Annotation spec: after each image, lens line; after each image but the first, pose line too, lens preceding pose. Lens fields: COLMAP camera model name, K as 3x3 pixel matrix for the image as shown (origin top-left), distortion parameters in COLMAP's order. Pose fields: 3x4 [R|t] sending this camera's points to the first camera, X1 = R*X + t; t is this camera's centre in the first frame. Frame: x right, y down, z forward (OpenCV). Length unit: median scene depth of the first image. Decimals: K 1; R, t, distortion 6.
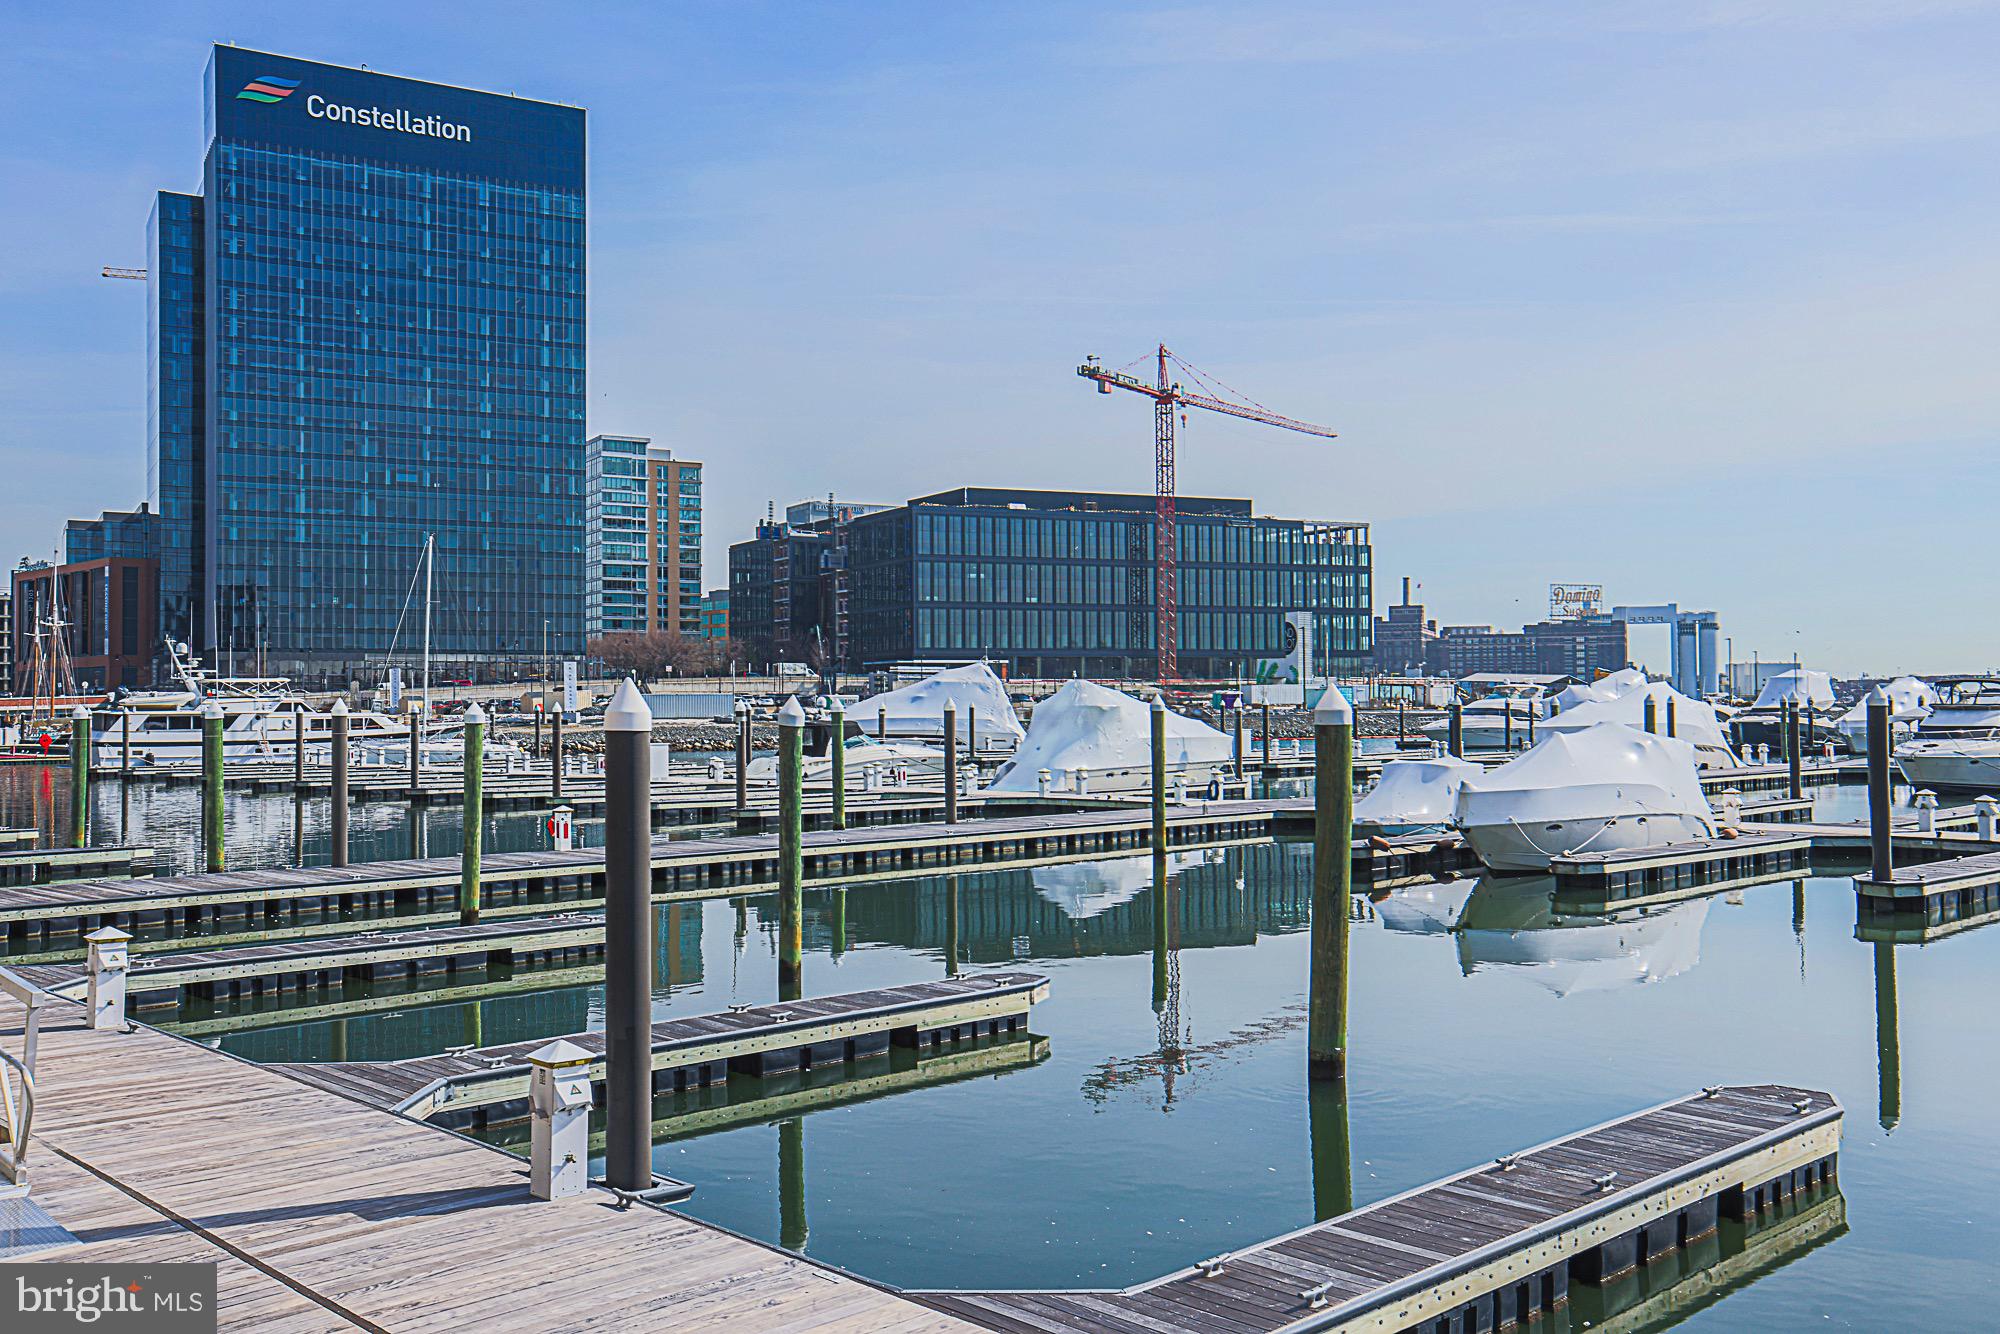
lens RADIAL K [[1733.7, 0, 1009.0], [0, 1733.7, 646.8], [0, 0, 1]] dist [0.040876, 0.025472]
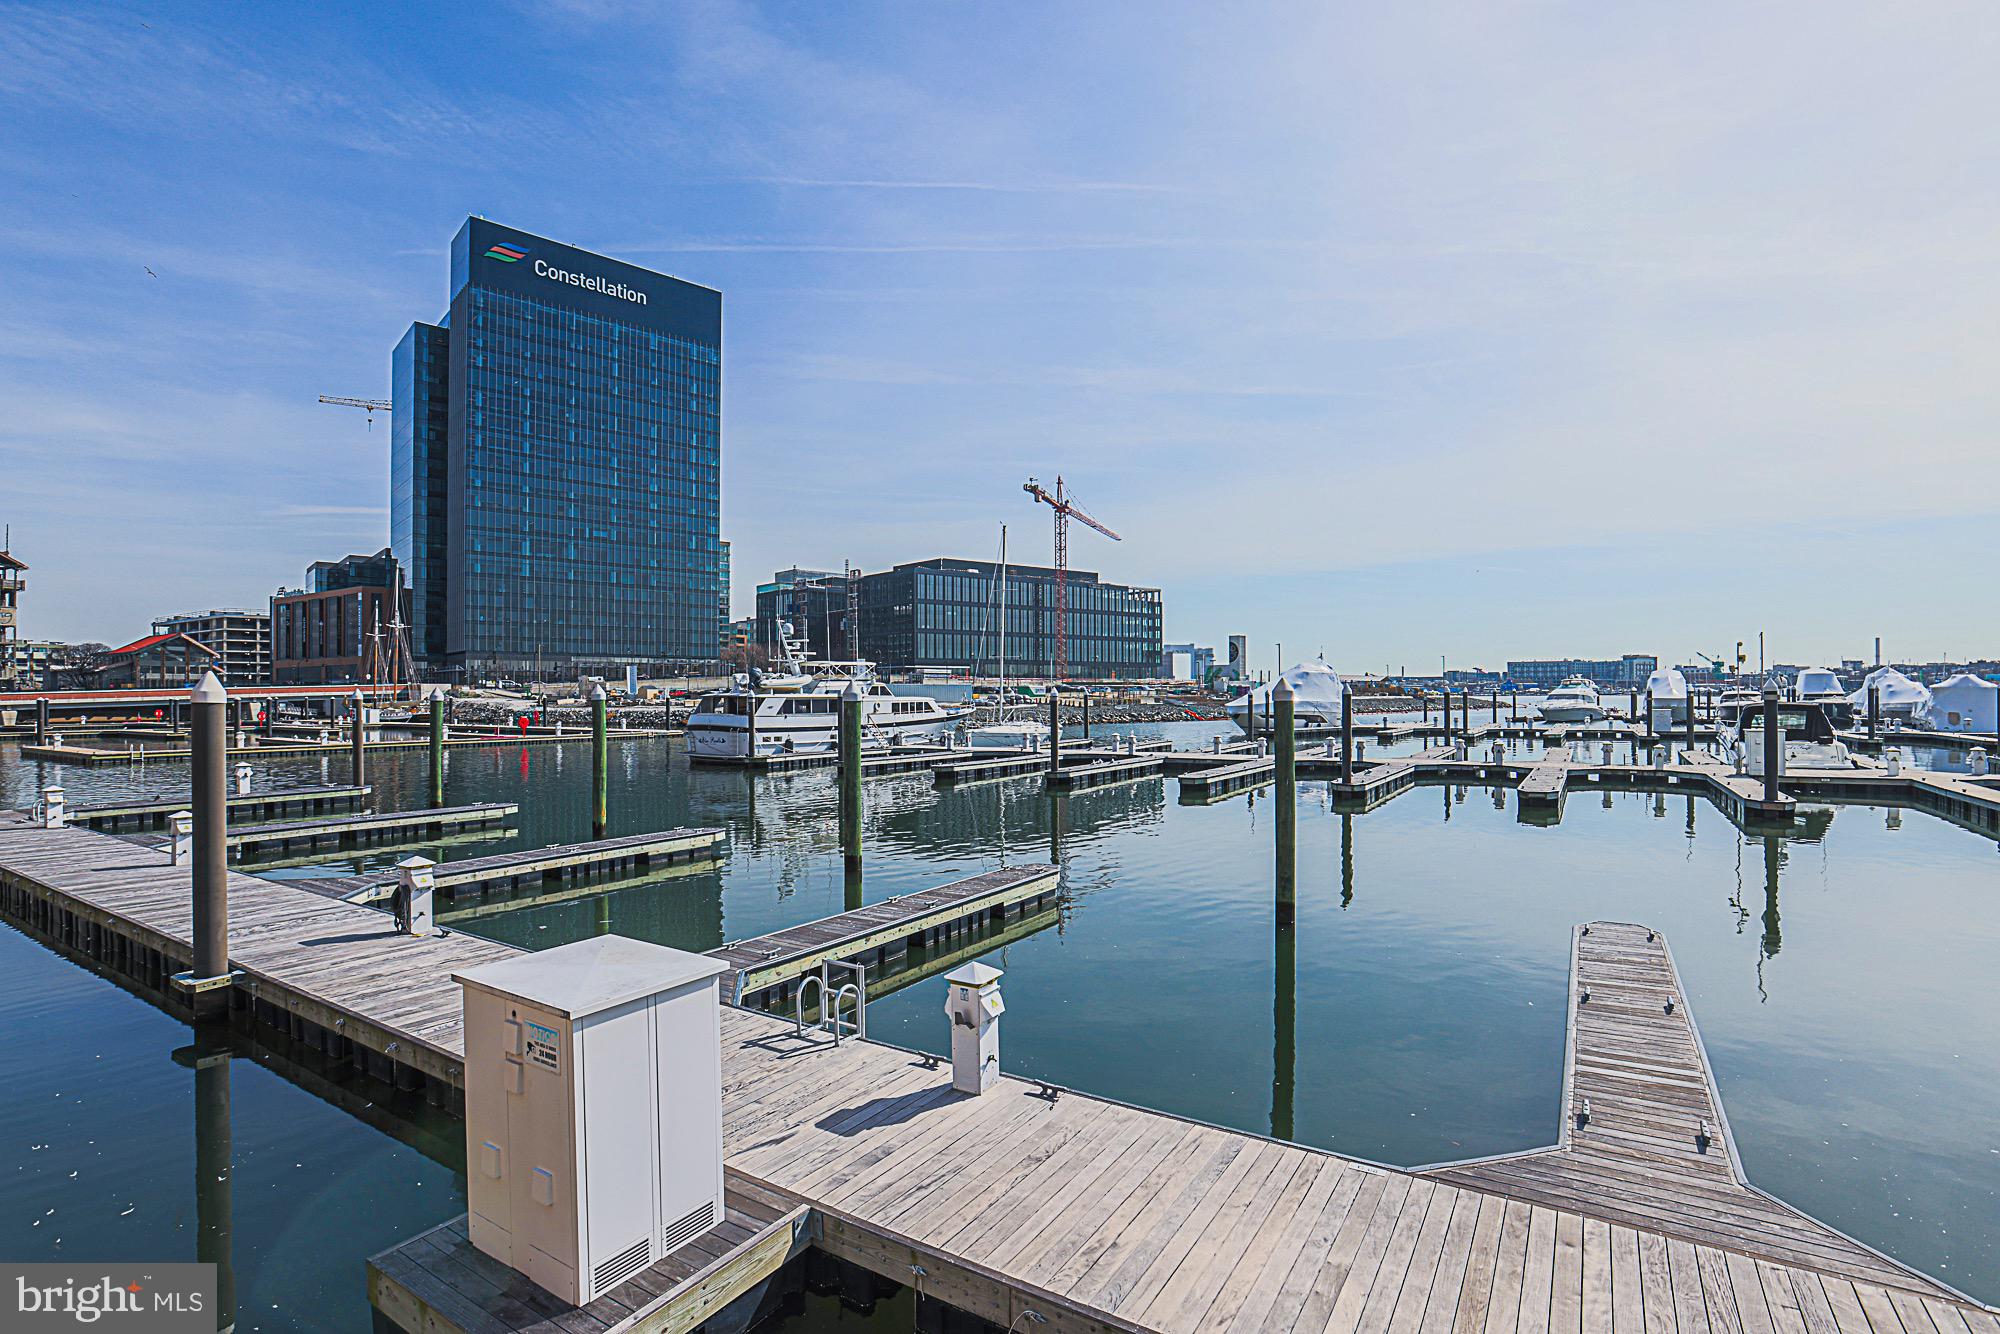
lens RADIAL K [[915.7, 0, 1014.9], [0, 915.7, 683.0], [0, 0, 1]] dist [-0.043739, 0.020735]
pose [[0.971374, 0.004902, 0.237504, -0.191025], [-0.009649, 0.999776, 0.018831, 0.007990], [-0.237358, -0.020584, 0.971204, 0.195161]]
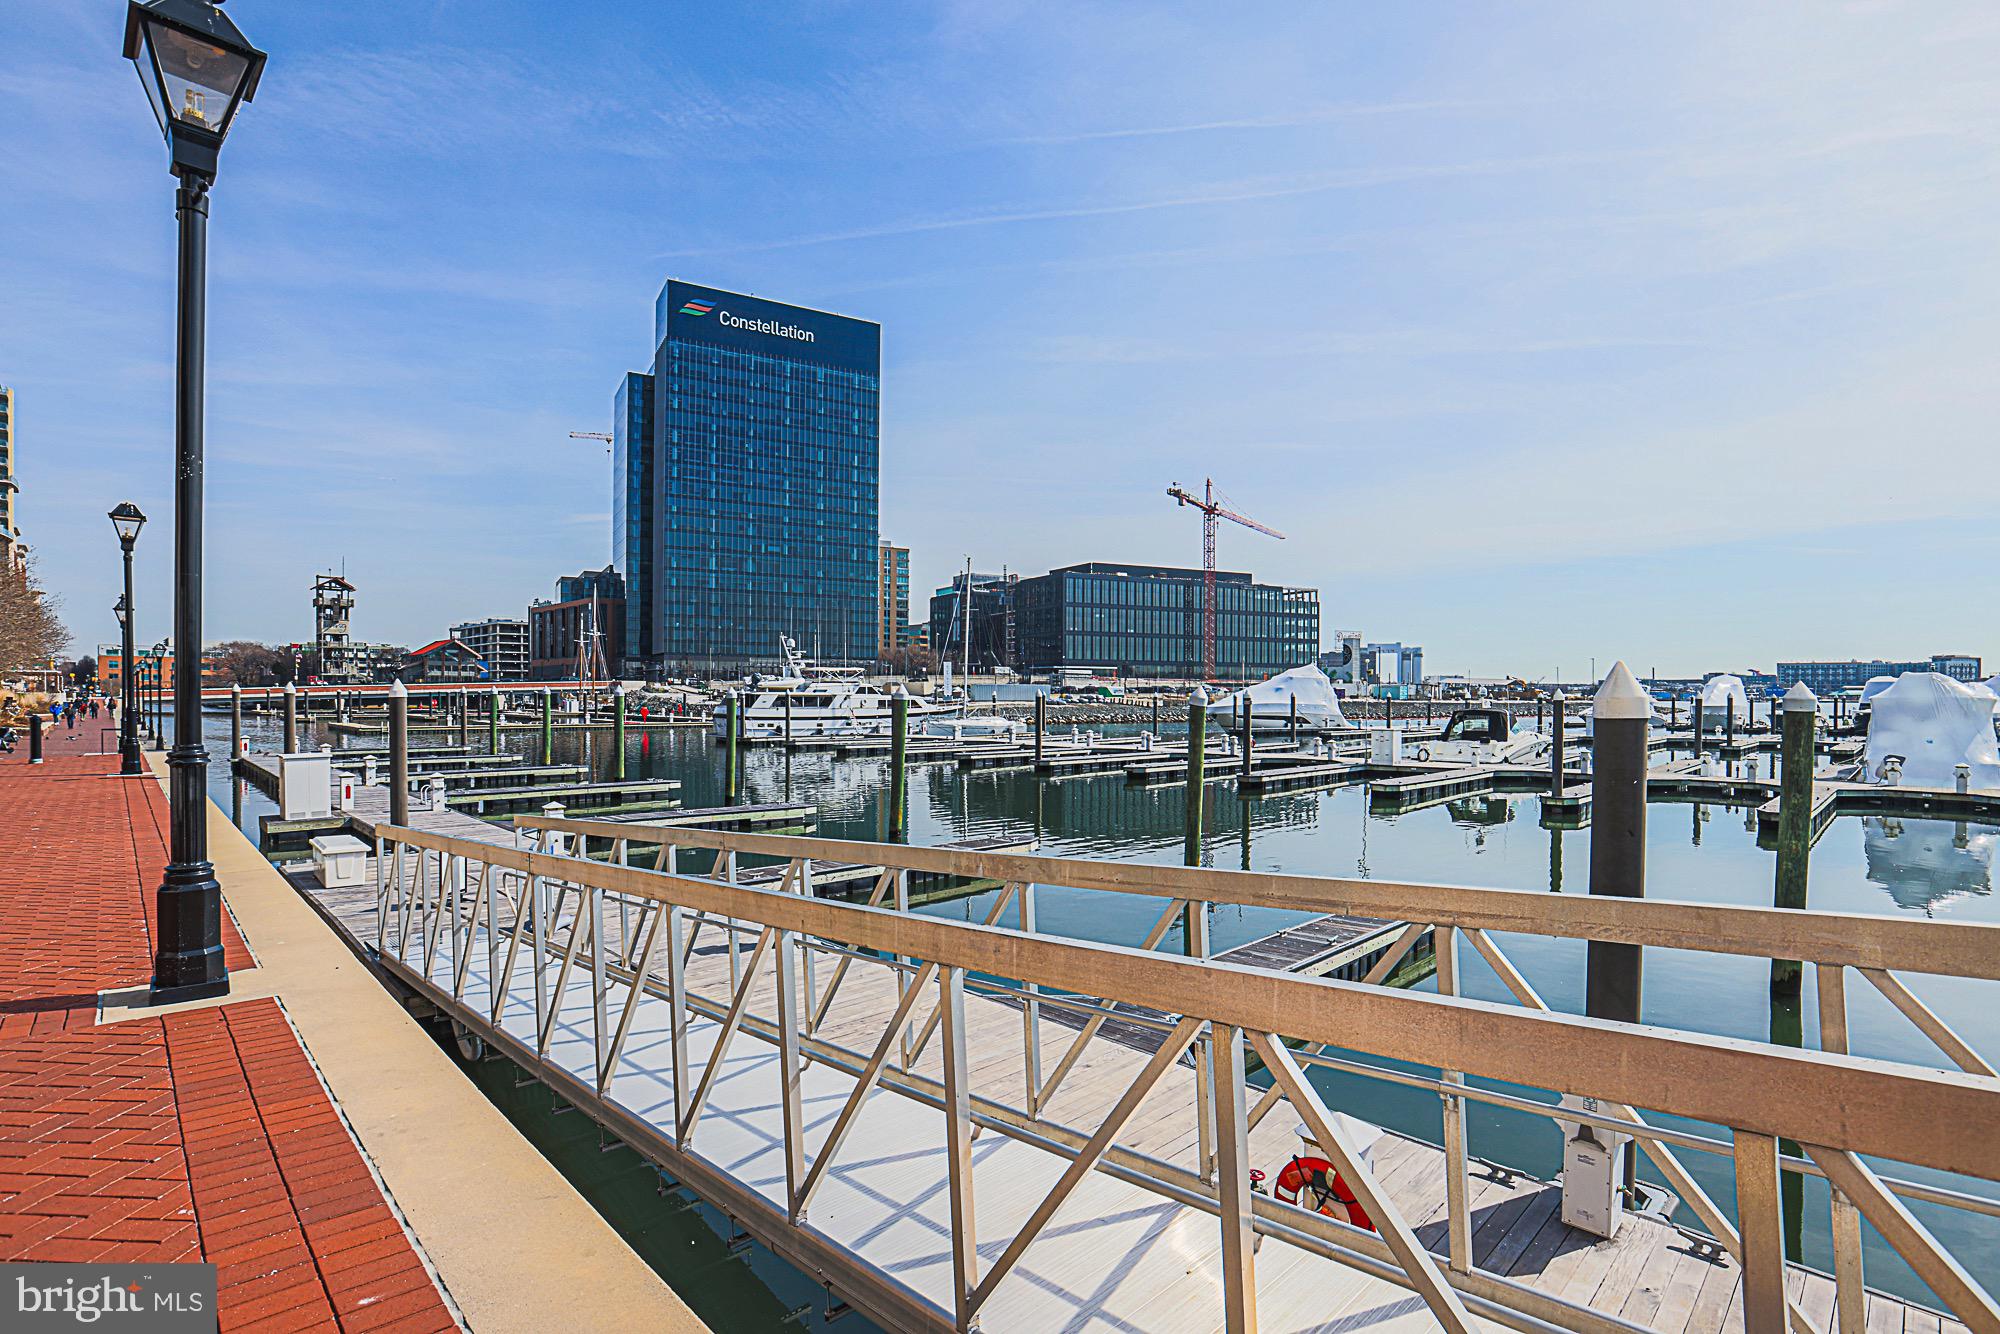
lens RADIAL K [[921.5, 0, 994.5], [0, 921.5, 693.4], [0, 0, 1]] dist [-0.031704, 0.000787]
pose [[0.999916, 0.012536, 0.003247, -0.142185], [-0.012638, 0.999361, 0.033443, 0.005751], [-0.002825, -0.033481, 0.999435, 0.143597]]
